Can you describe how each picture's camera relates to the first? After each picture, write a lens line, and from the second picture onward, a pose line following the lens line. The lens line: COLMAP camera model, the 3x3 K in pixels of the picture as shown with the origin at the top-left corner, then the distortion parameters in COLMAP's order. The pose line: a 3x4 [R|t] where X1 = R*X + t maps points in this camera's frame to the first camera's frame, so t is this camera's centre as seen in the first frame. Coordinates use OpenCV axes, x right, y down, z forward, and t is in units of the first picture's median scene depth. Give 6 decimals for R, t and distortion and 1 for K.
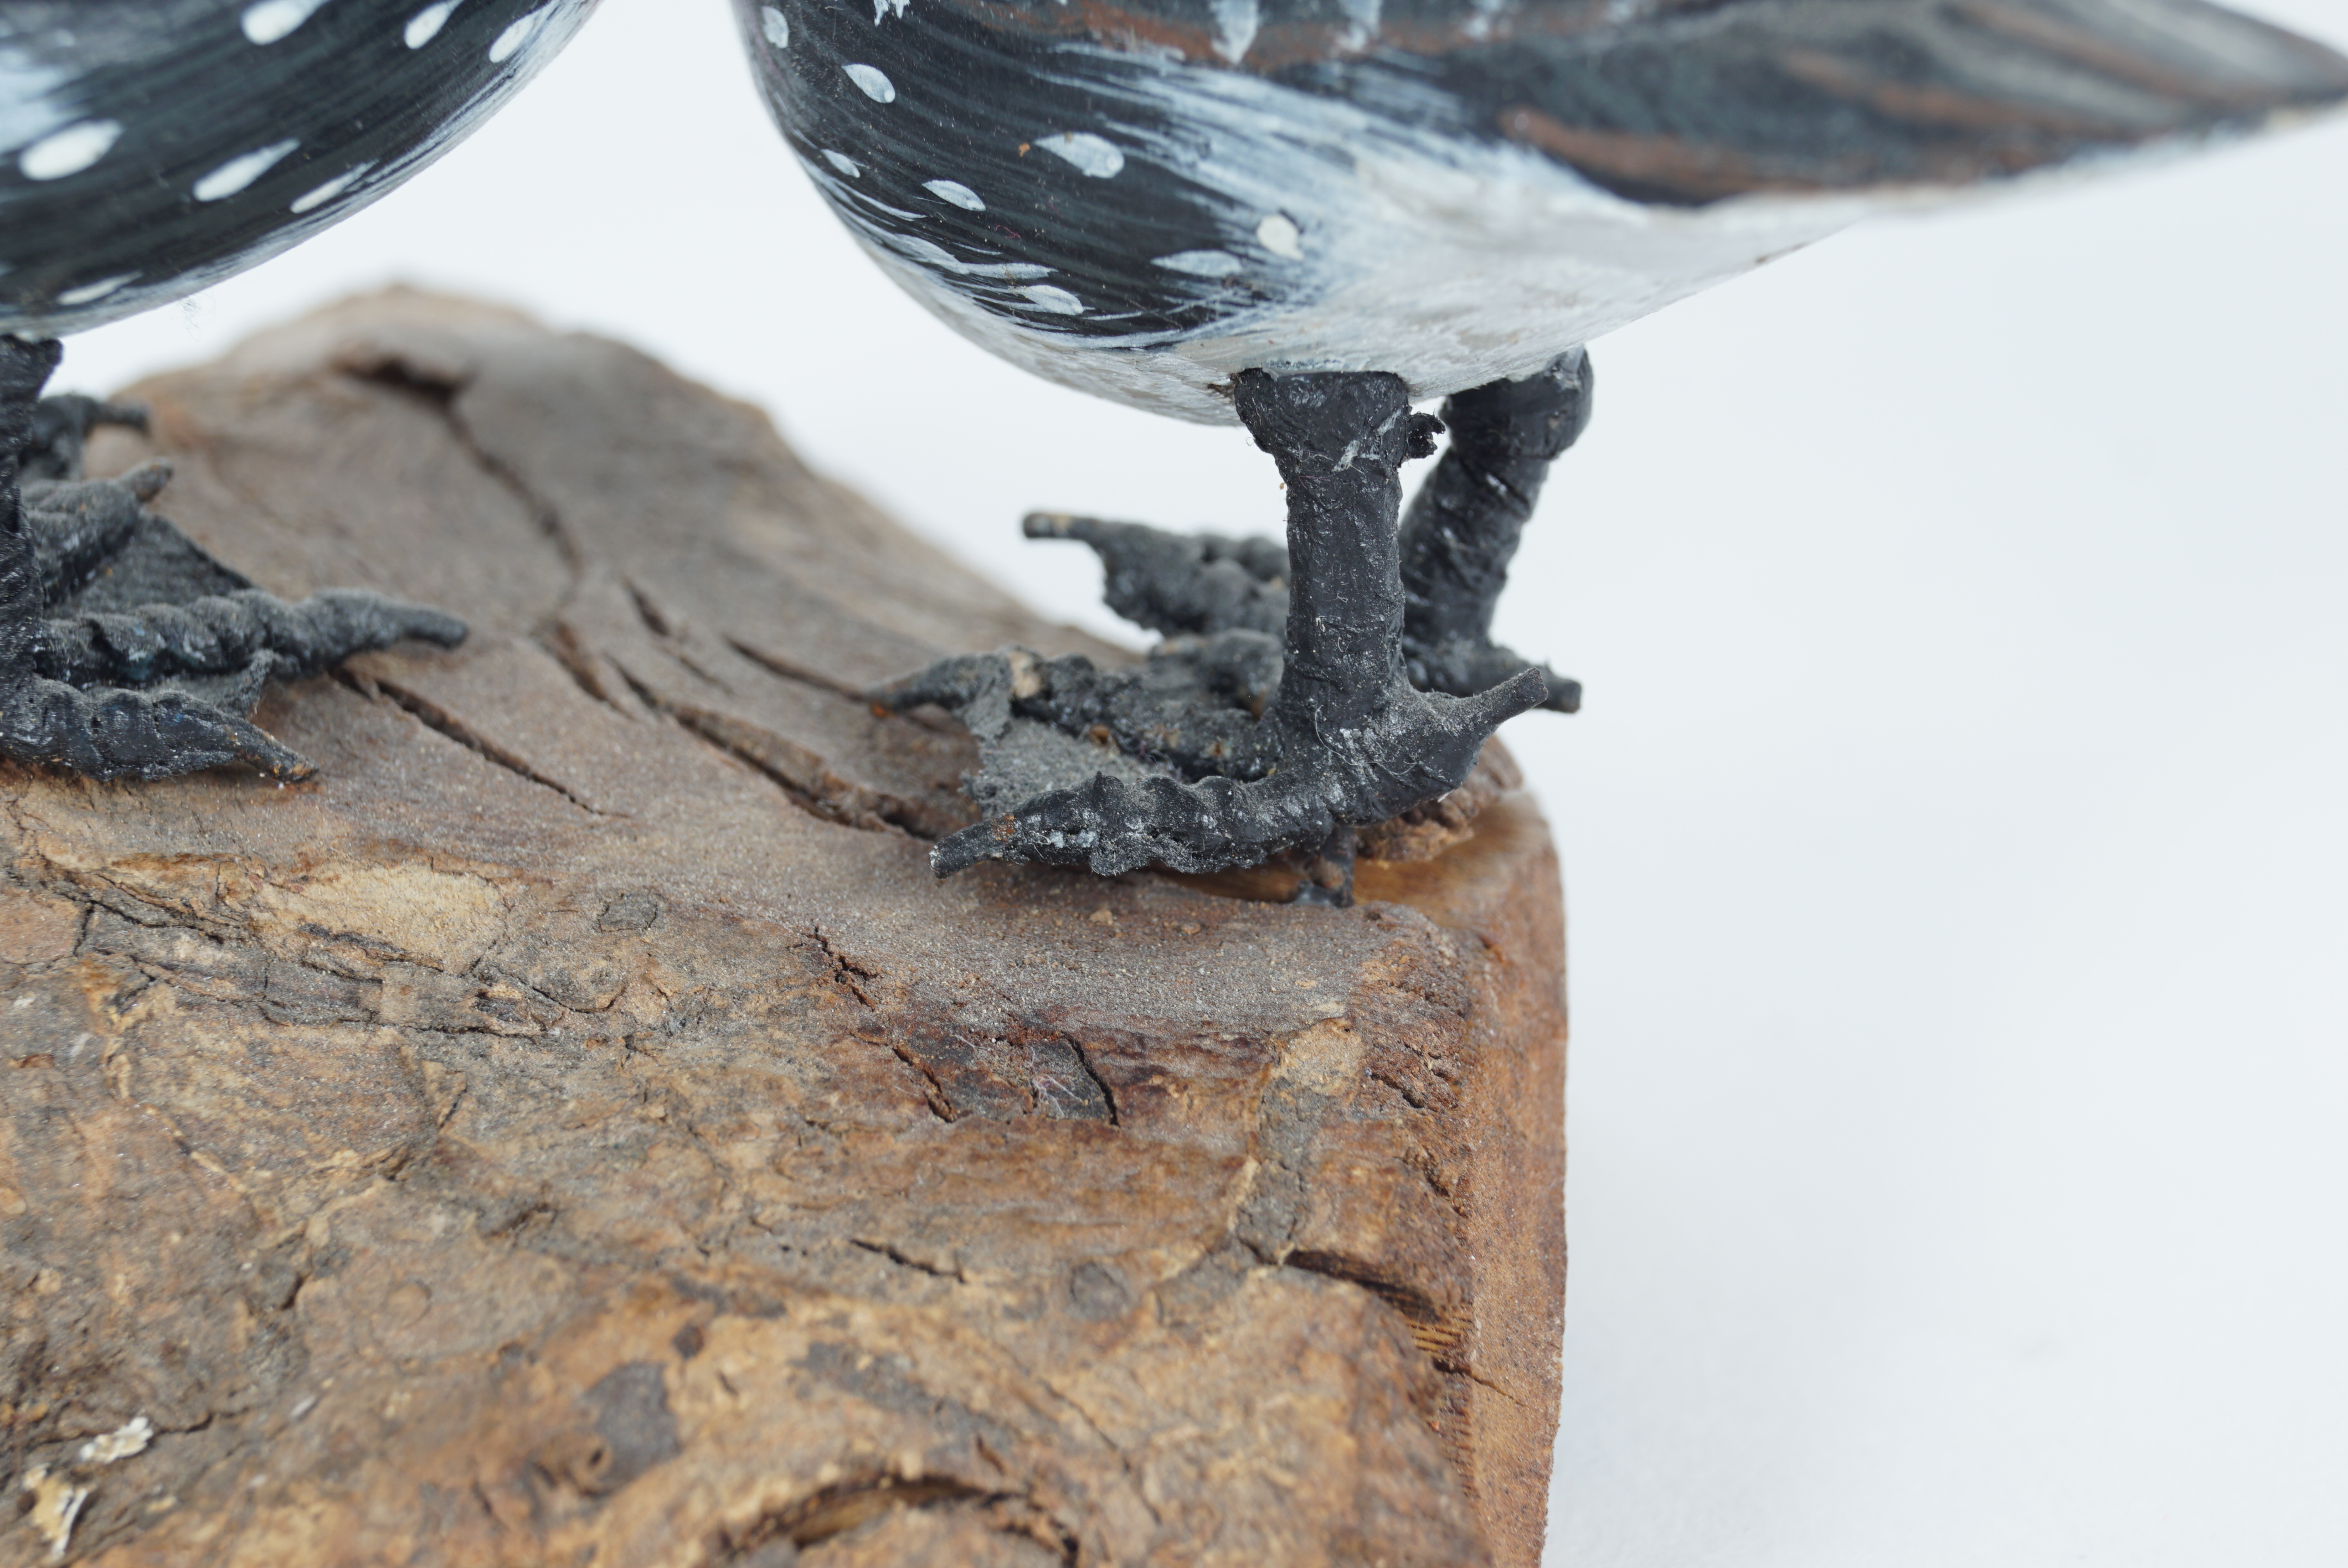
lens RADIAL K [[4916.4, 0, 1165.4], [0, 4916.4, 789.3], [0, 0, 1]] dist [-0.003358, 0.000000]
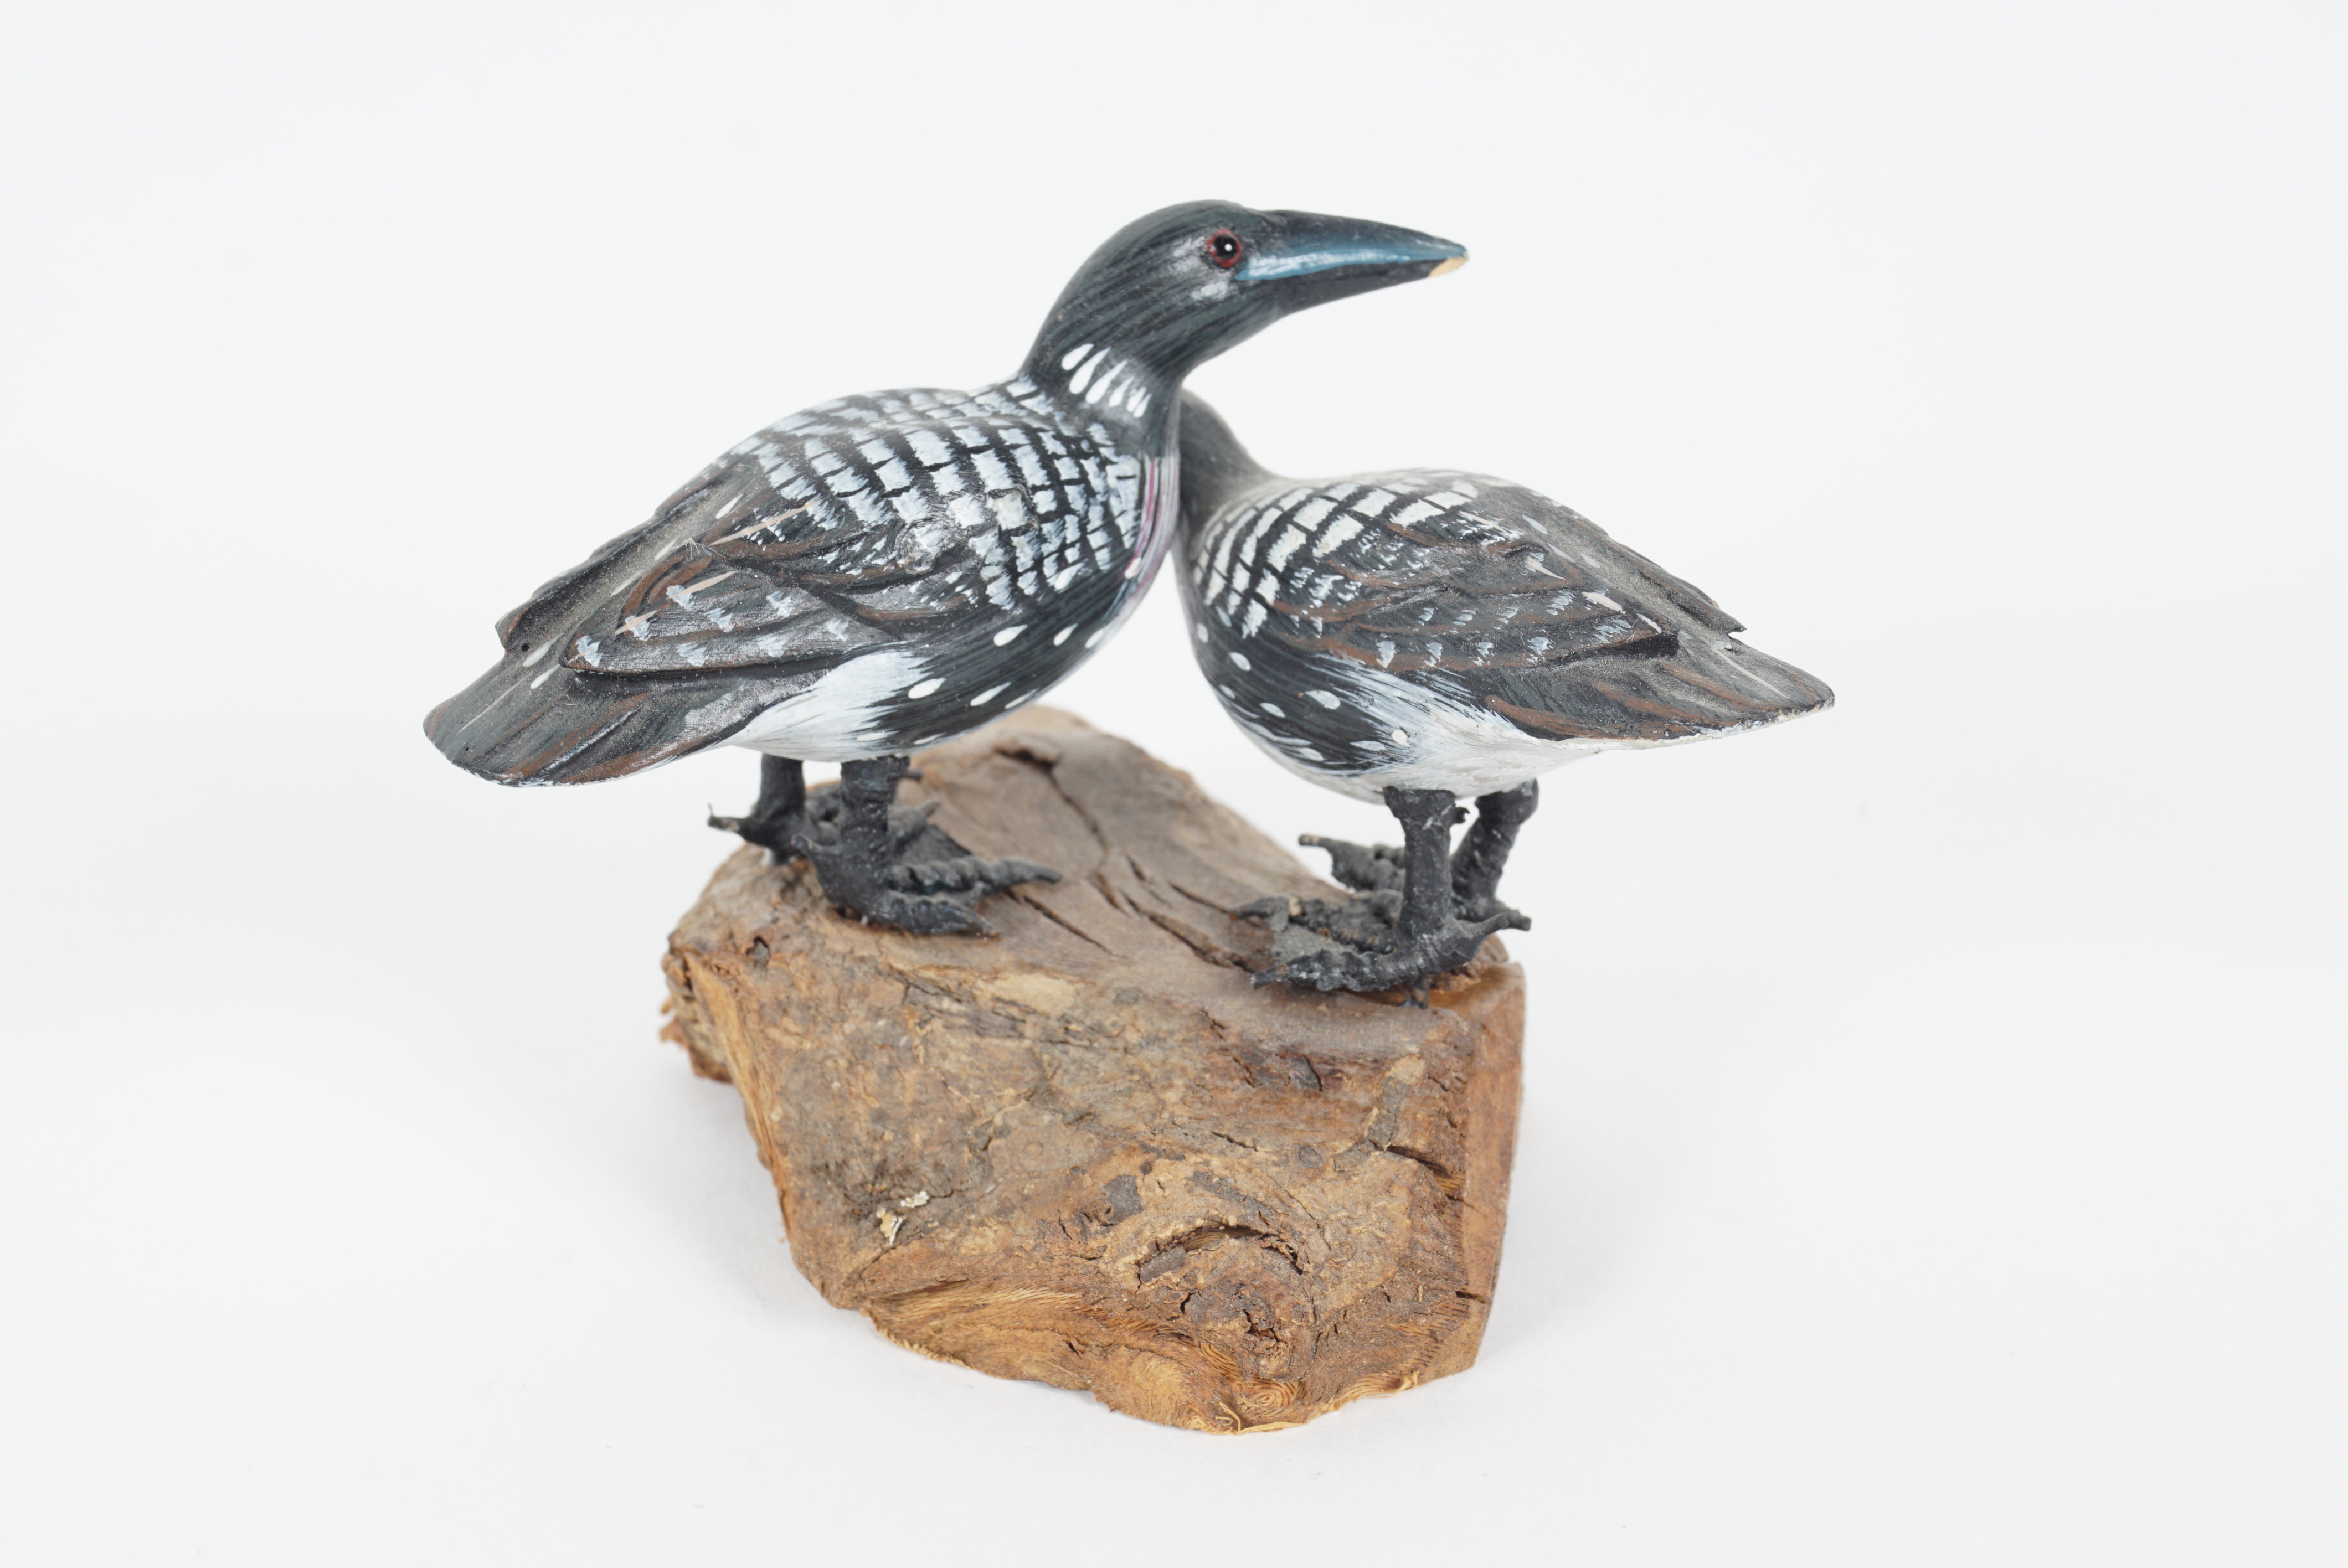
lens RADIAL K [[3562.0, 0, 1177.1], [0, 3562.0, 791.4], [0, 0, 1]] dist [-0.102295, 0.000000]
pose [[0.996123, 0.039658, -0.078524, 0.051193], [-0.042952, 0.998247, -0.040722, -0.006220], [0.076771, 0.043937, 0.996080, -0.776531]]
